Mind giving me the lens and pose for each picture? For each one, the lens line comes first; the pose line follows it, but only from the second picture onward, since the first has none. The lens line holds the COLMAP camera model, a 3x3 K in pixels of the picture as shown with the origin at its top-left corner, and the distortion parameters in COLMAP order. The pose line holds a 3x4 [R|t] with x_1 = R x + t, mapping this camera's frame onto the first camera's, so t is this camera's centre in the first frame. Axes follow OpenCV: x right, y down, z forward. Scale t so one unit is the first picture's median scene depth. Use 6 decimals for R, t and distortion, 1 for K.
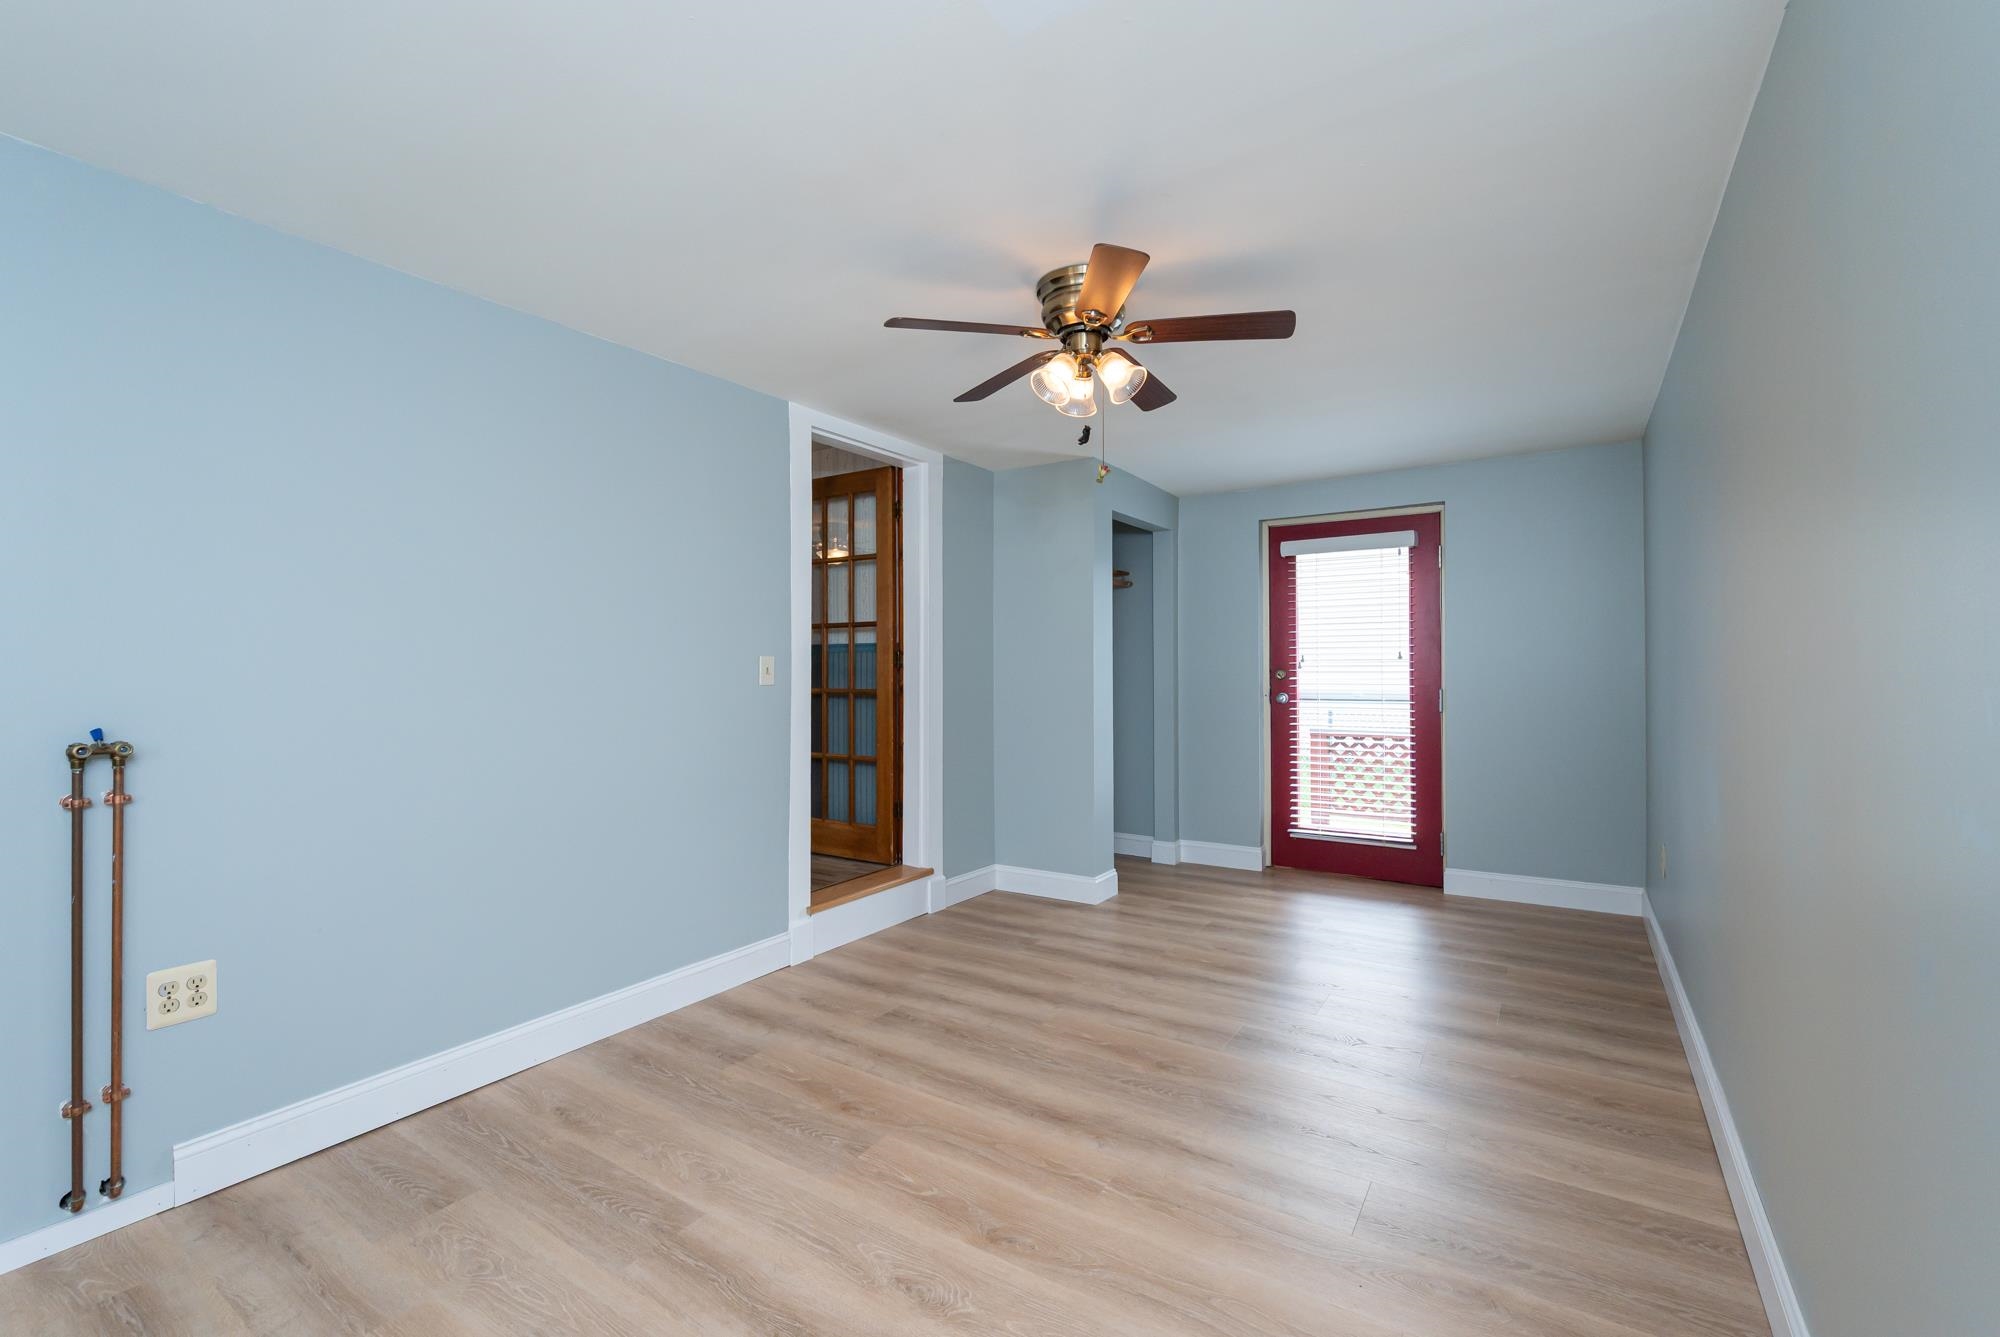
lens RADIAL K [[853.1, 0, 1009.6], [0, 853.1, 669.4], [0, 0, 1]] dist [0.001379, 0.000097]
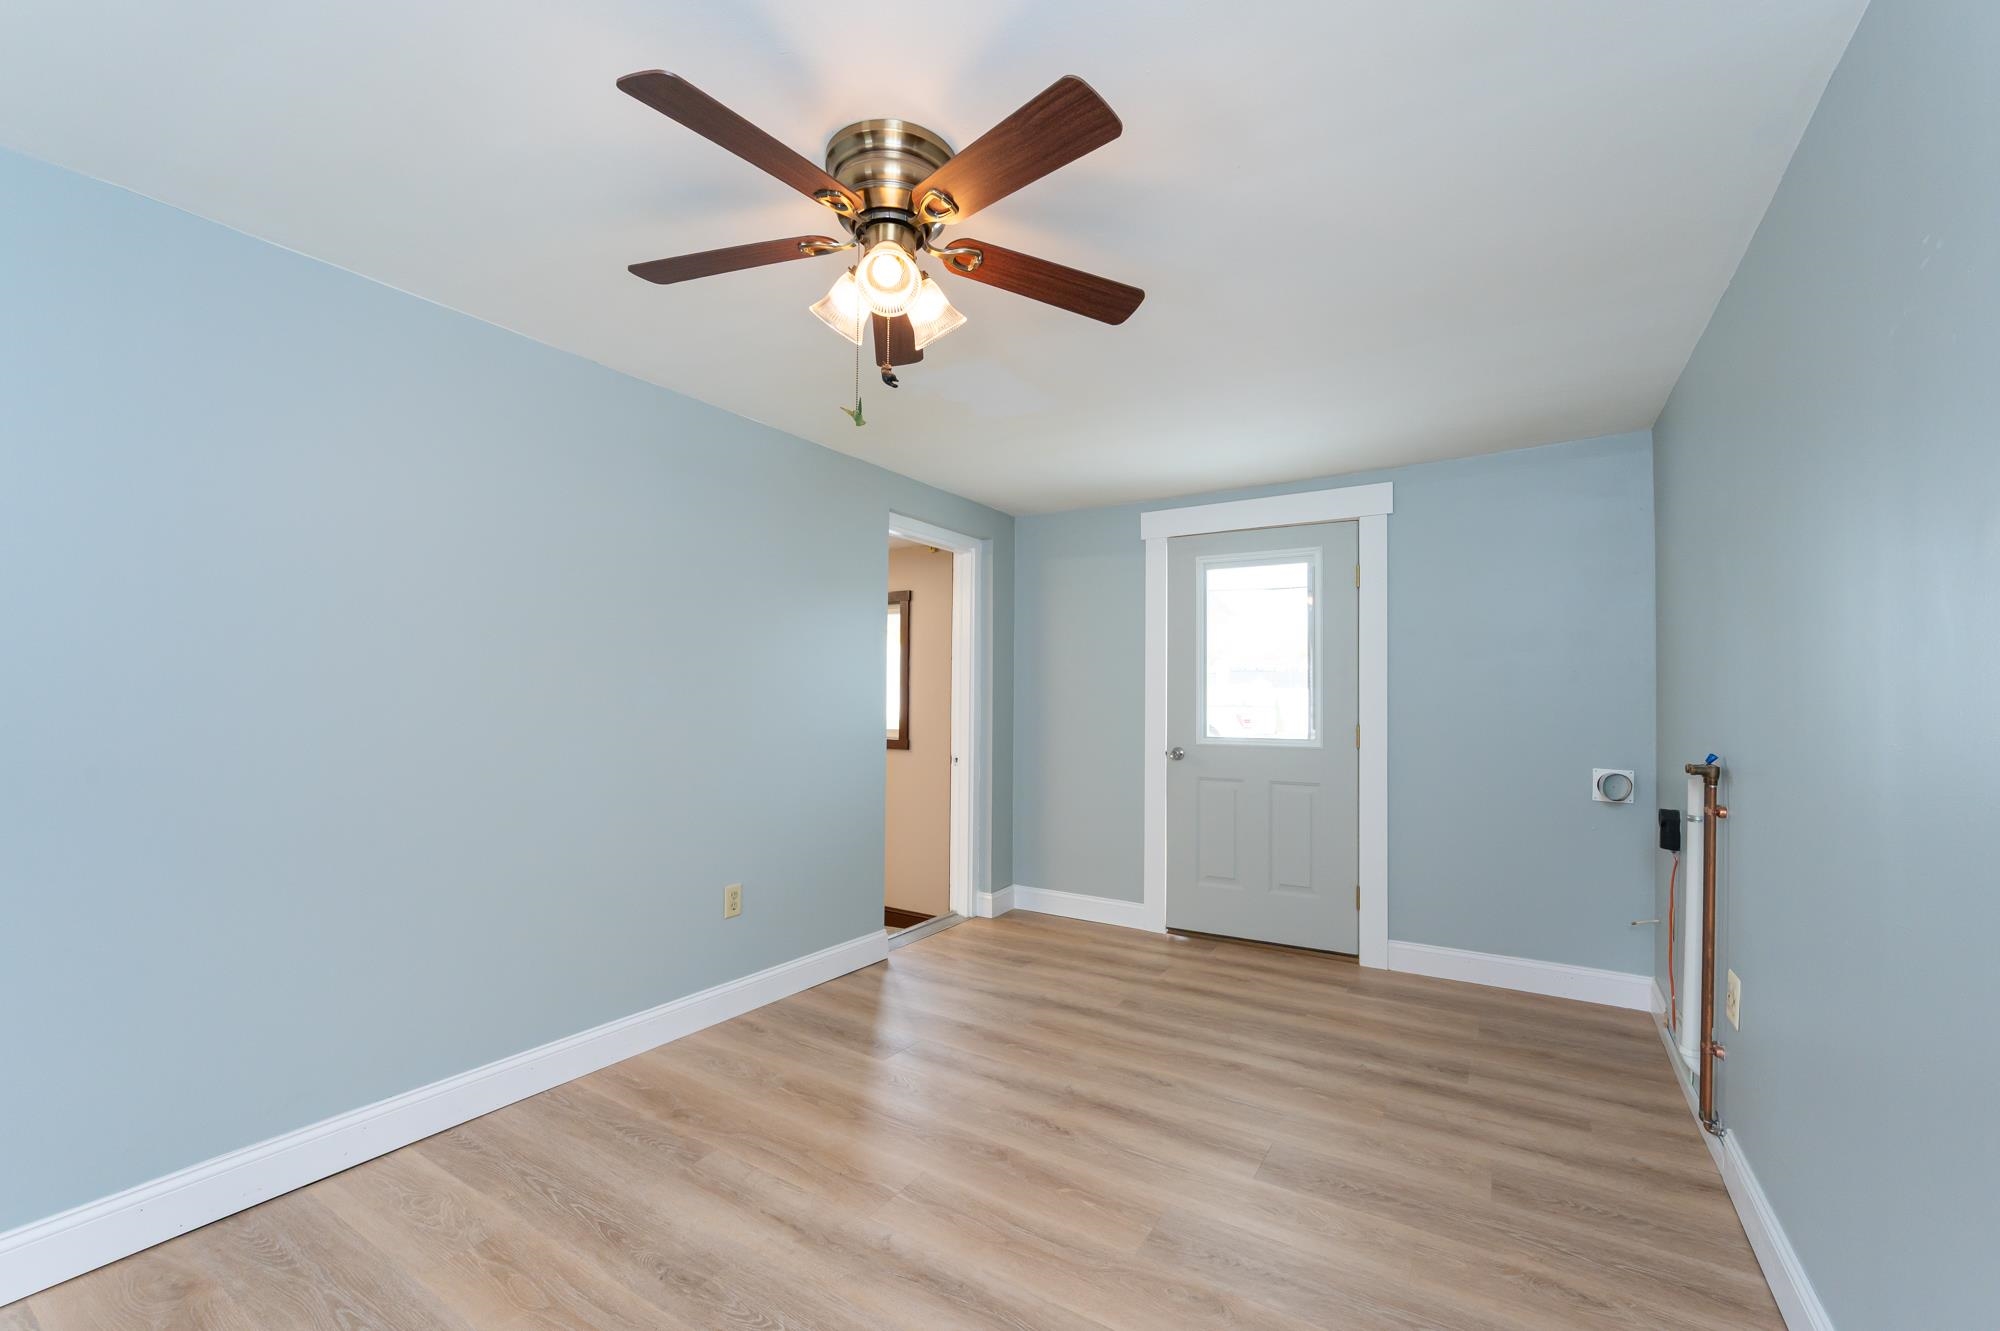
lens RADIAL K [[829.0, 0, 985.2], [0, 829.0, 685.4], [0, 0, 1]] dist [-0.001302, -0.000521]
pose [[-0.999965, -0.005507, -0.006348, 0.007212], [-0.005450, 0.999945, -0.008938, -0.005901], [0.006397, -0.008903, -0.999940, 0.878387]]
